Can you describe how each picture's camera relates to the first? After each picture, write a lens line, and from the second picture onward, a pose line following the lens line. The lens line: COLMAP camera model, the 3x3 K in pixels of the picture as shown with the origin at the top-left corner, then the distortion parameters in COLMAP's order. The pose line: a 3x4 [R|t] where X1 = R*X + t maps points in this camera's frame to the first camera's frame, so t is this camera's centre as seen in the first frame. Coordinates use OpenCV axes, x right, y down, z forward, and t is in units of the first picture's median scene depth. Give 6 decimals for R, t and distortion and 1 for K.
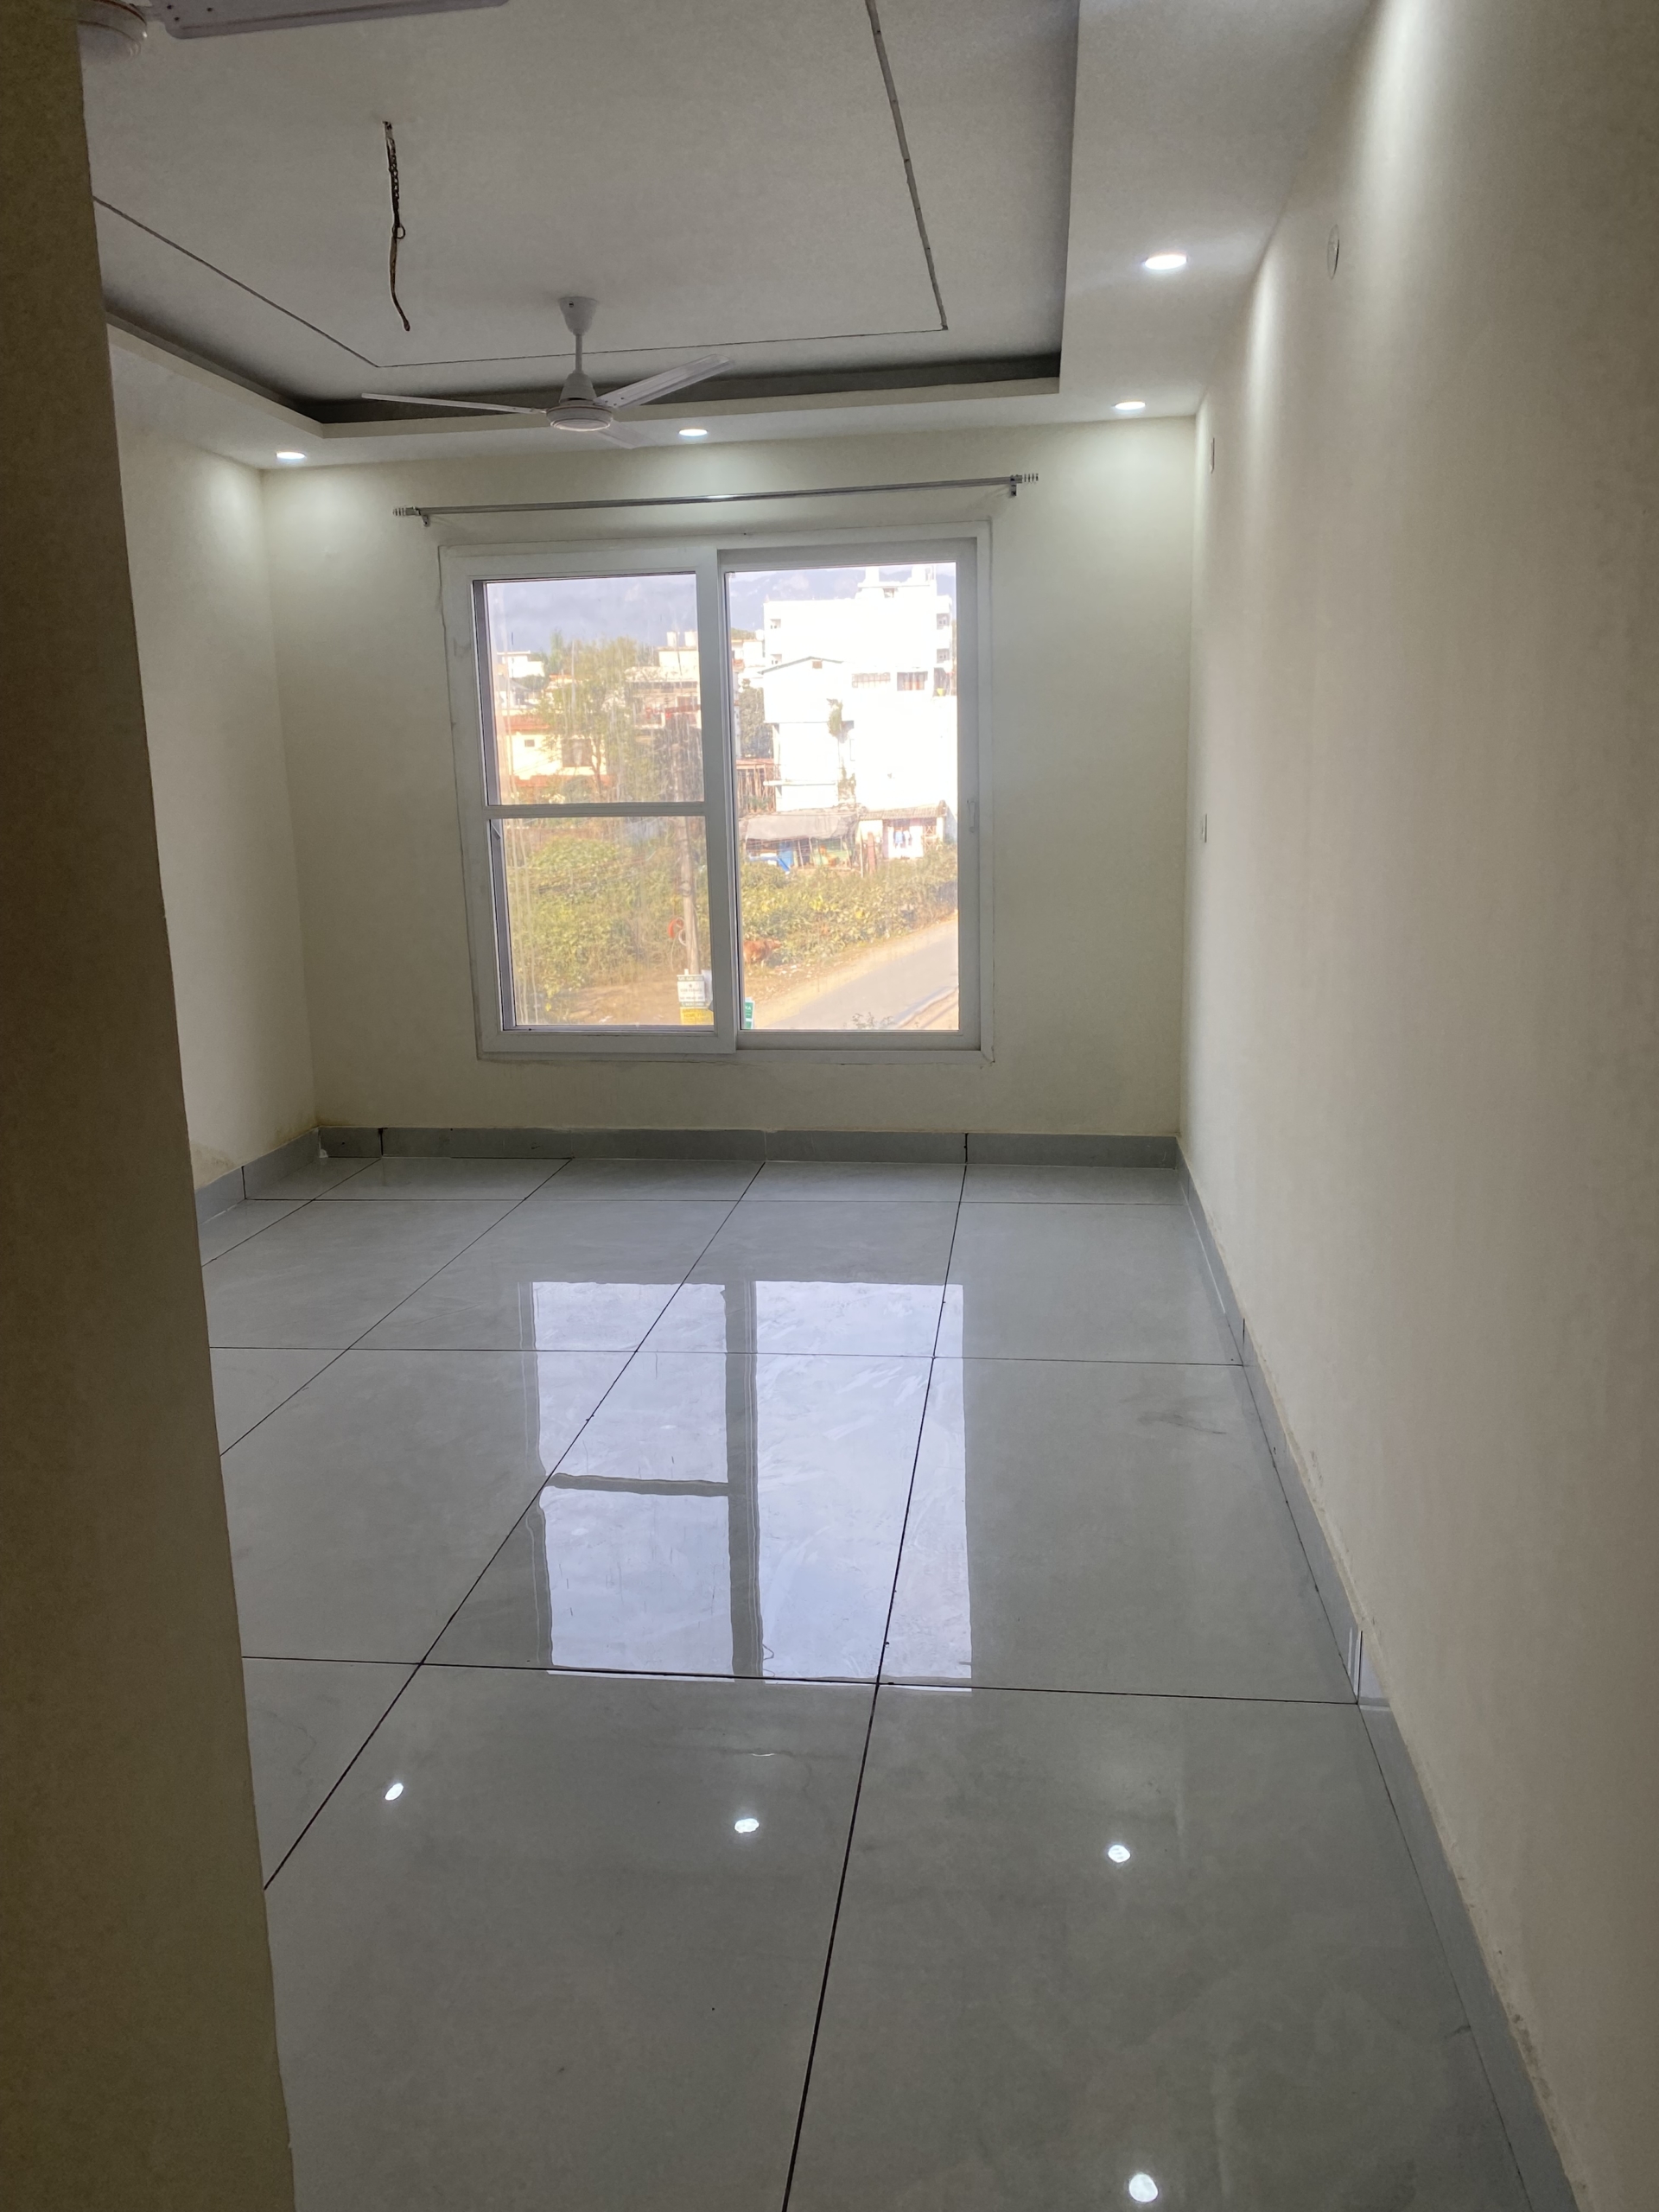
lens RADIAL K [[1673.7, 0, 834.2], [0, 1673.7, 1114.2], [0, 0, 1]] dist [-0.000985, -0.000102]
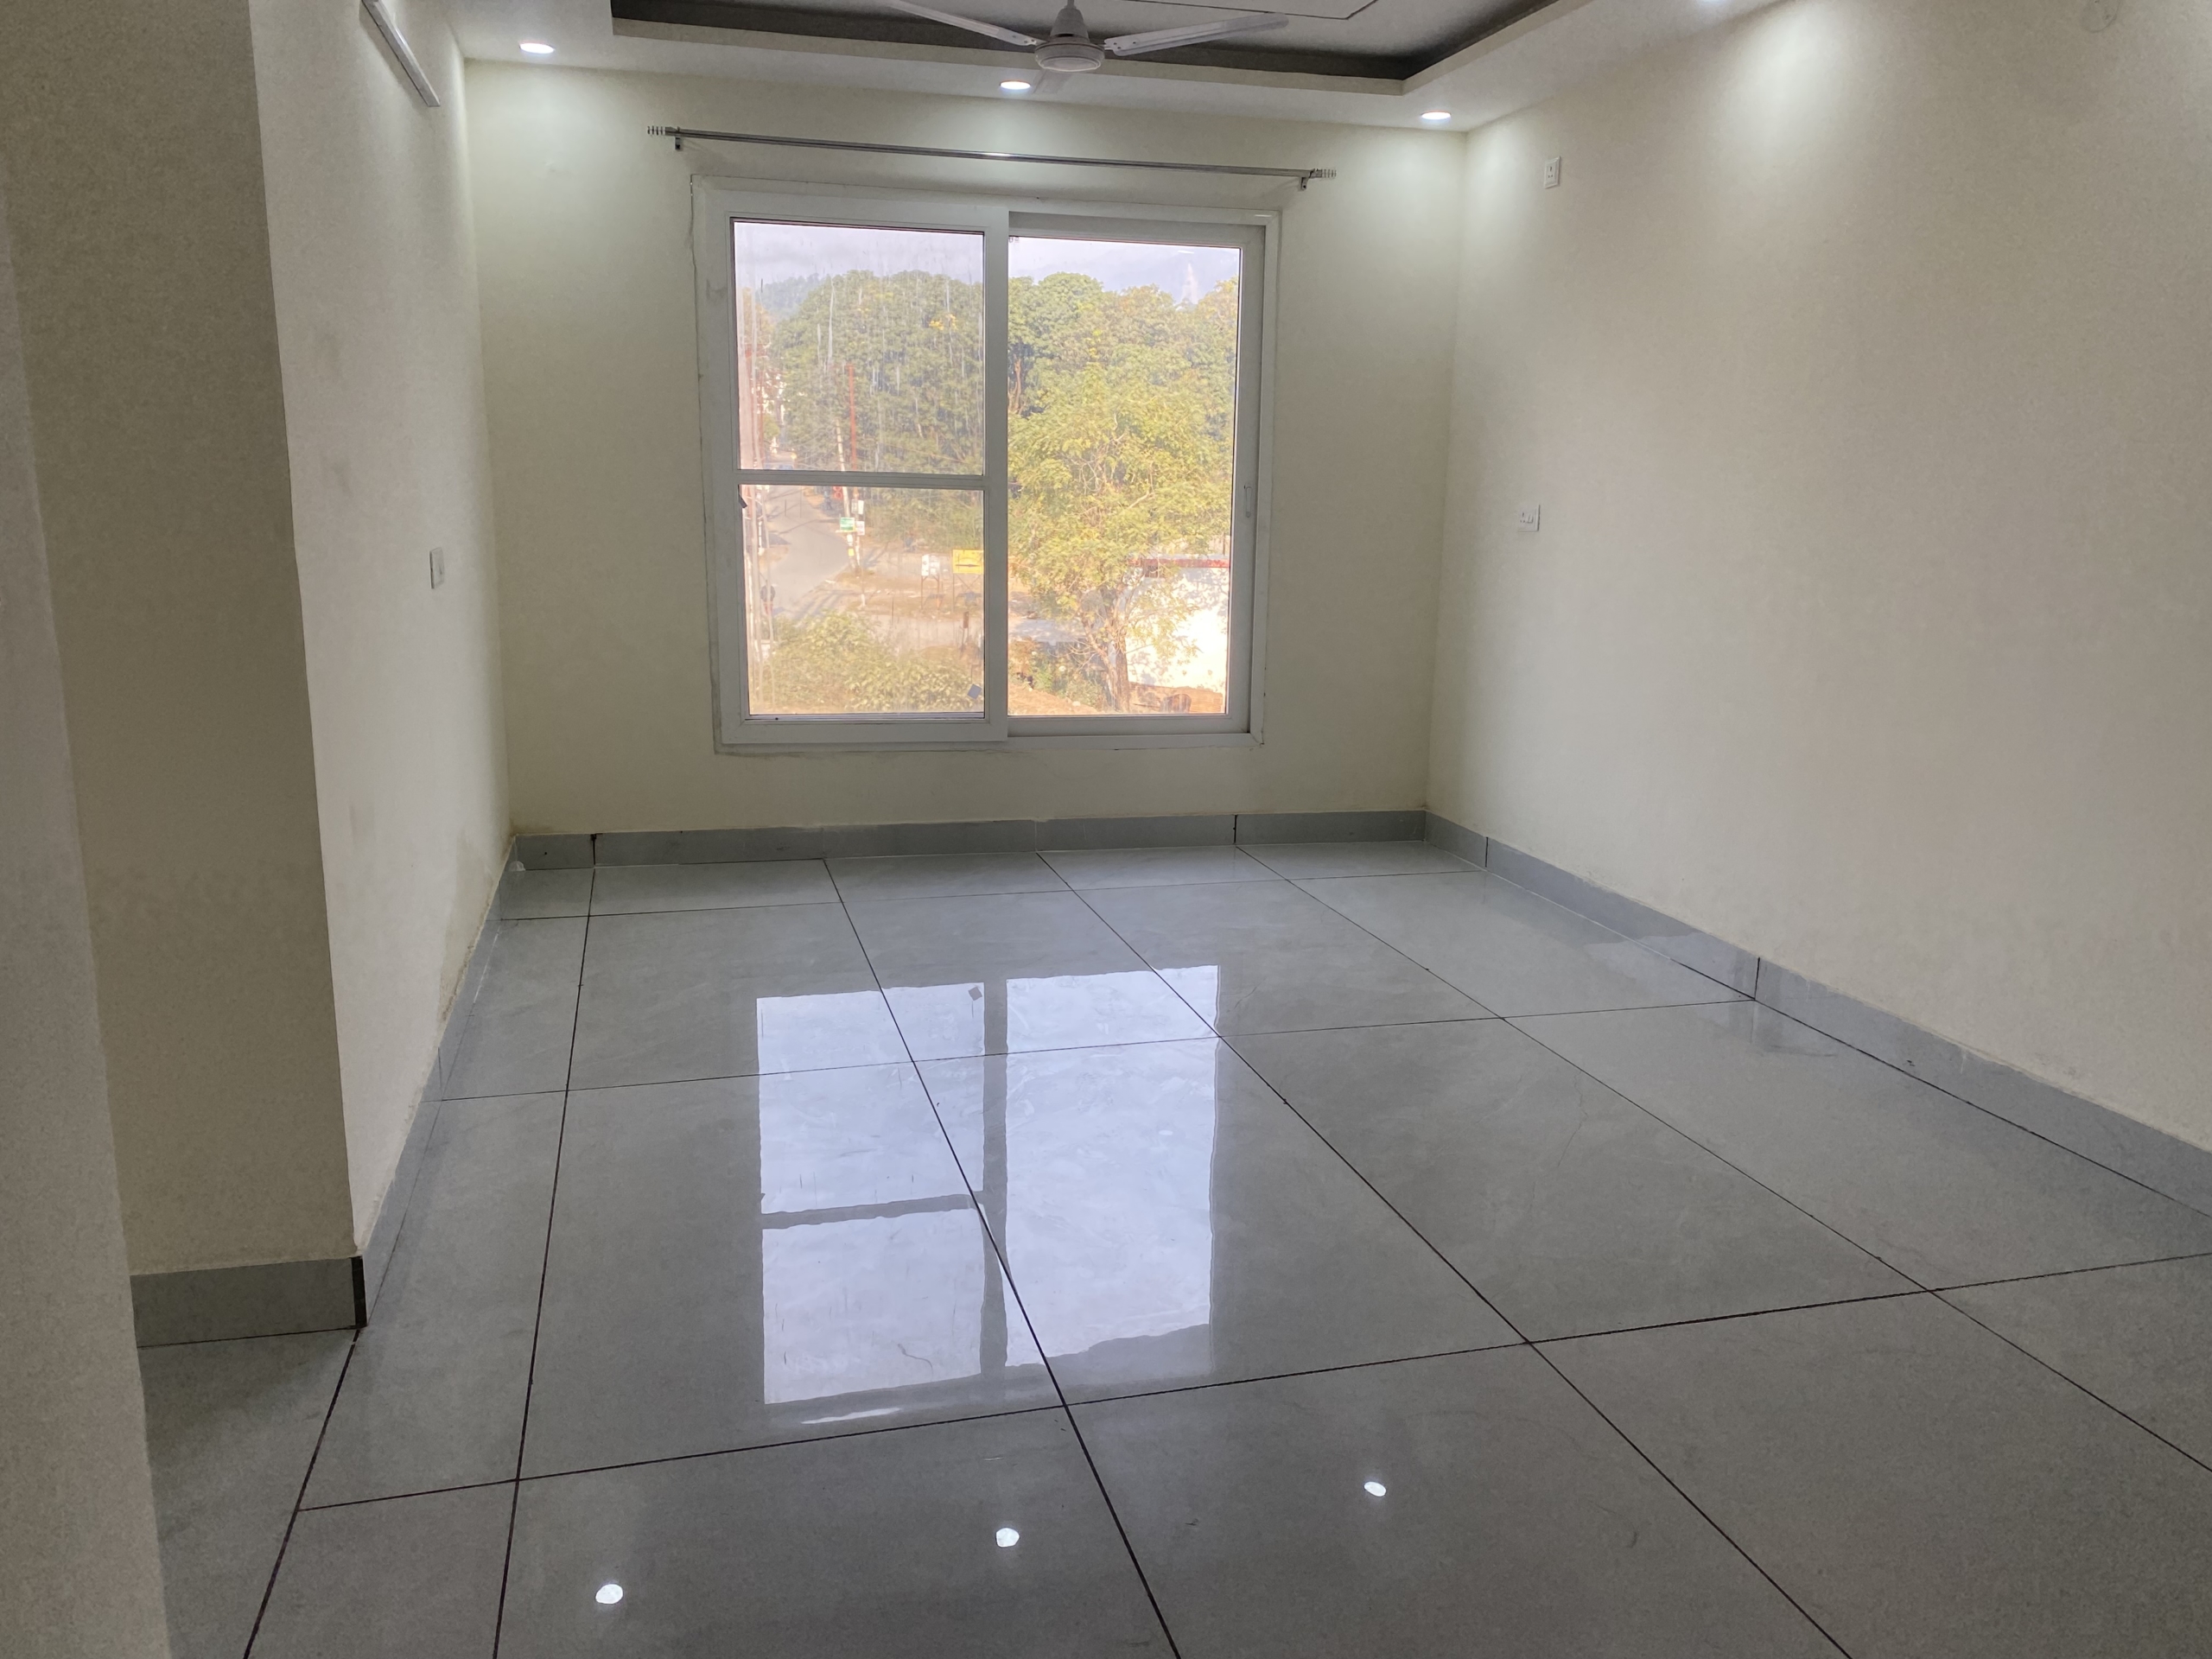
lens RADIAL K [[1673.7, 0, 1114.8], [0, 1673.7, 822.5], [0, 0, 1]] dist [-0.000985, -0.000102]
pose [[0.921898, -0.035306, 0.385821, -0.370522], [0.035637, 0.999345, 0.006296, 0.006825], [-0.385790, 0.007945, 0.922552, 0.092665]]
